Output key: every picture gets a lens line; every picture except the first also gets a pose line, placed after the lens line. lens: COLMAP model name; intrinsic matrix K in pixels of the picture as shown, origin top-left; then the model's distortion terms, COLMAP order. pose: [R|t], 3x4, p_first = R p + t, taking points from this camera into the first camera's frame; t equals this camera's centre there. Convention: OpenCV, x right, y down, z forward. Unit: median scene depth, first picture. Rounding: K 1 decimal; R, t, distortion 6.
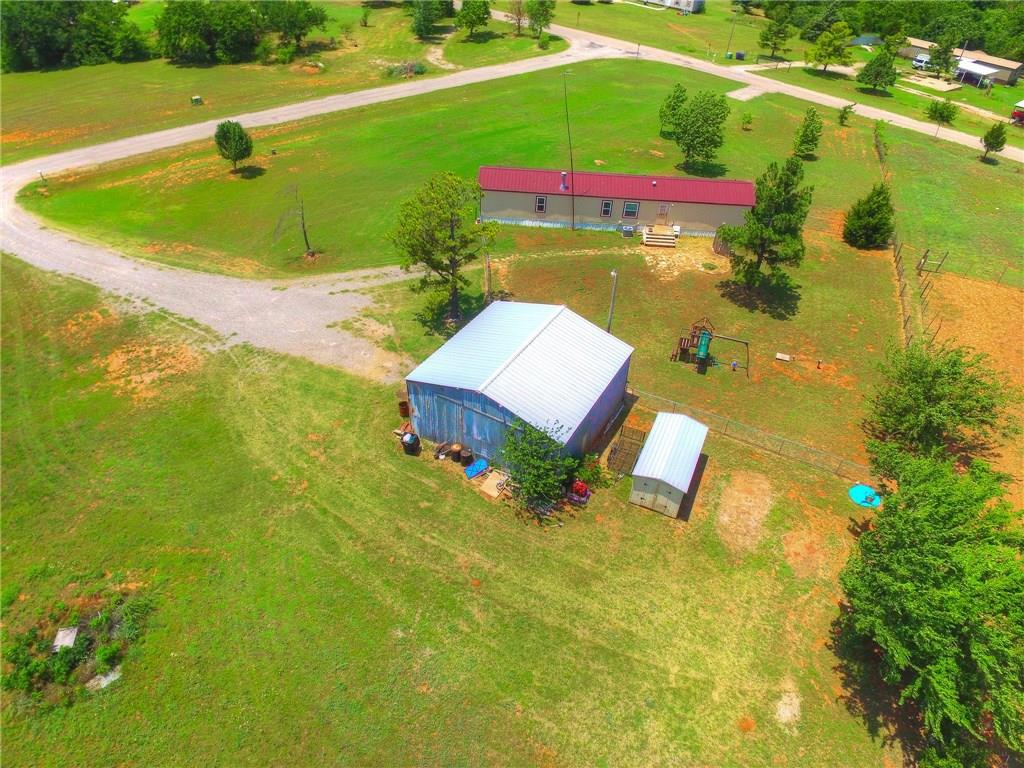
lens RADIAL K [[647.4, 0, 507.4], [0, 647.4, 397.5], [0, 0, 1]] dist [0.047377, -0.056150]
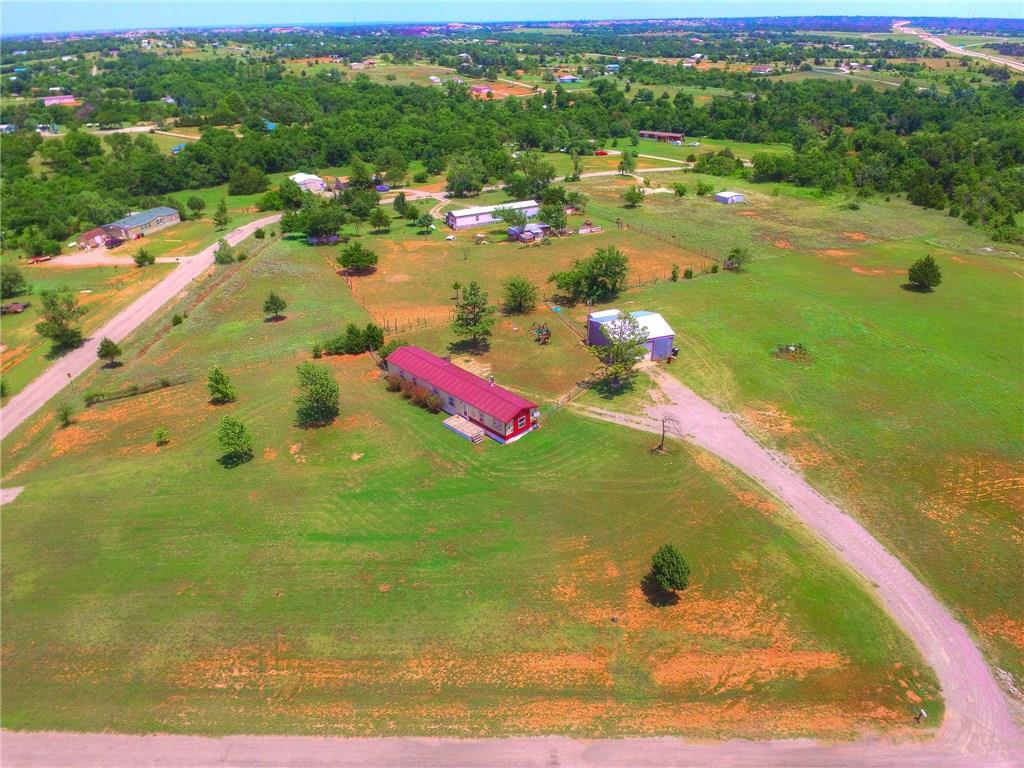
lens RADIAL K [[667.5, 0, 512.0], [0, 667.5, 384.0], [0, 0, 1]] dist [0.060260, -0.062509]
pose [[-0.754093, -0.336871, 0.563792, -0.870634], [0.411690, 0.426390, 0.805421, -1.661557], [-0.511718, 0.839470, -0.182851, 1.369725]]
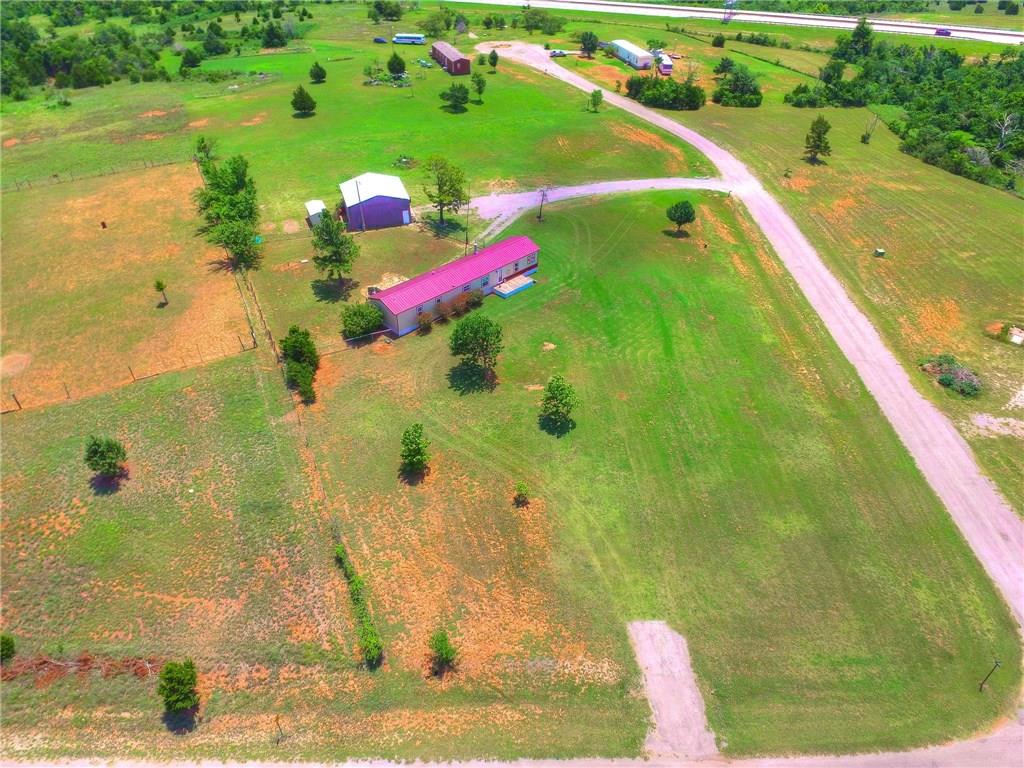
lens RADIAL K [[647.4, 0, 507.4], [0, 647.4, 397.5], [0, 0, 1]] dist [0.047377, -0.056150]
pose [[-0.671198, 0.443305, -0.594116, 1.198095], [-0.490408, 0.335462, 0.804342, -1.616746], [0.555872, 0.831232, -0.007761, 1.465440]]
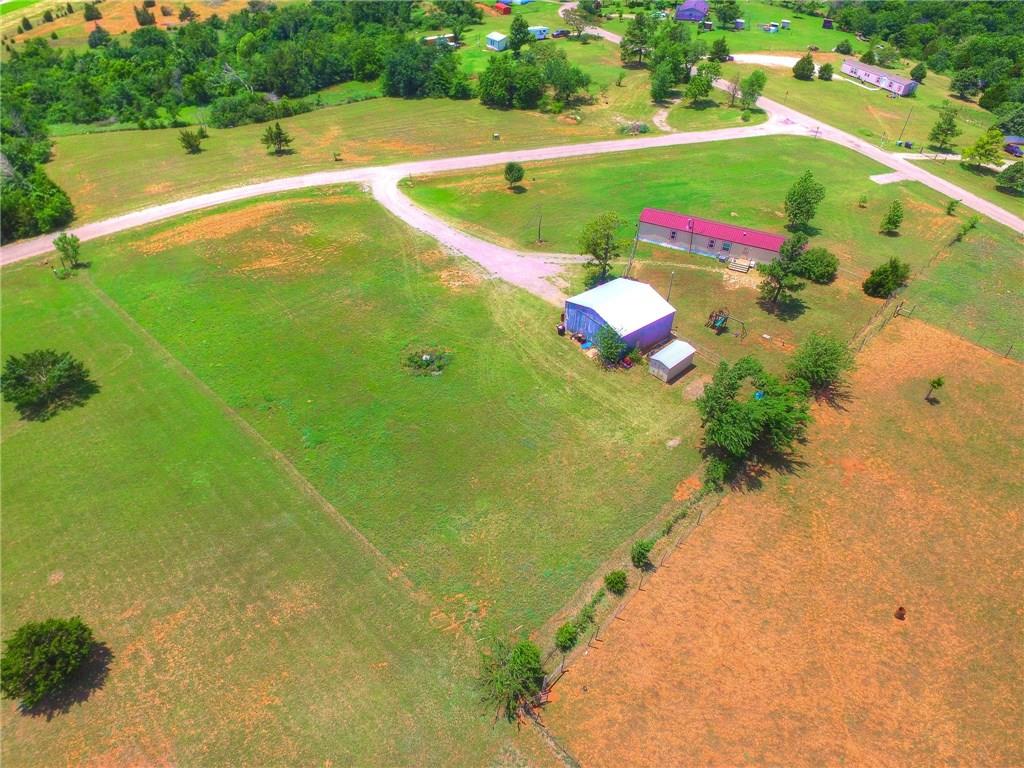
lens RADIAL K [[647.4, 0, 507.4], [0, 647.4, 397.5], [0, 0, 1]] dist [0.047377, -0.056150]
pose [[0.929715, 0.234560, -0.283922, 0.255273], [-0.237626, 0.971057, 0.024116, 0.199885], [0.281361, 0.045046, 0.958544, -0.825234]]
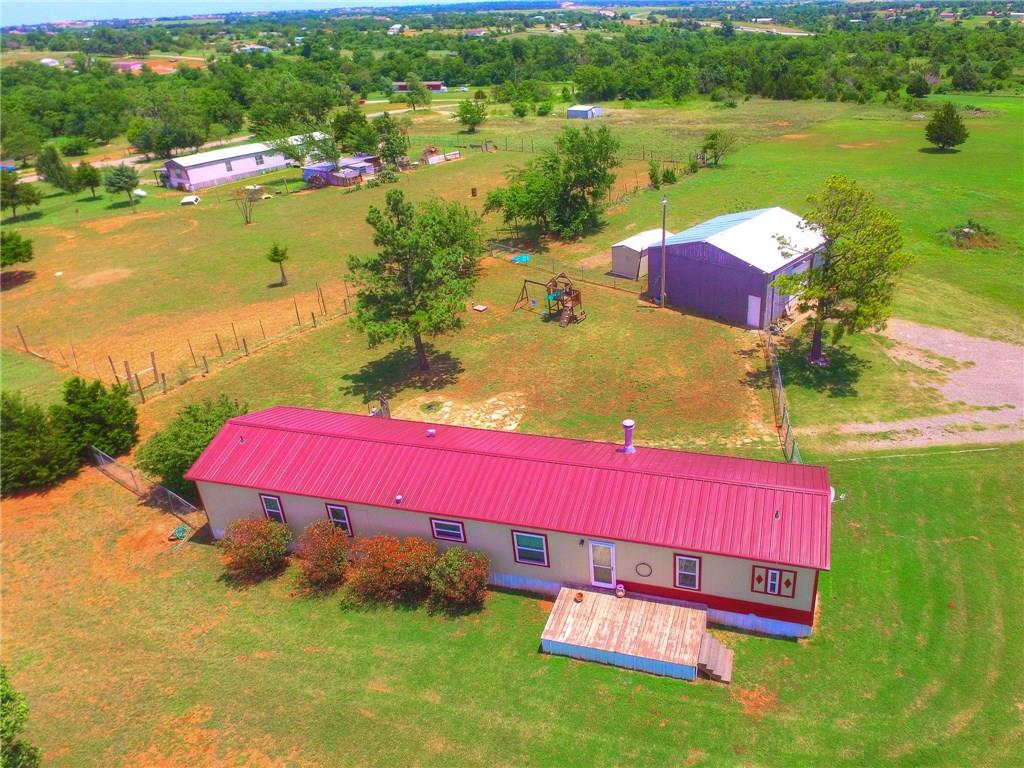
lens RADIAL K [[713.7, 0, 615.3], [0, 713.7, 361.5], [0, 0, 1]] dist [0.051468, -0.053761]
pose [[-0.984758, -0.078950, 0.154981, 0.023863], [0.112507, 0.390394, 0.913748, -0.878130], [-0.132644, 0.917257, -0.375561, 1.240509]]
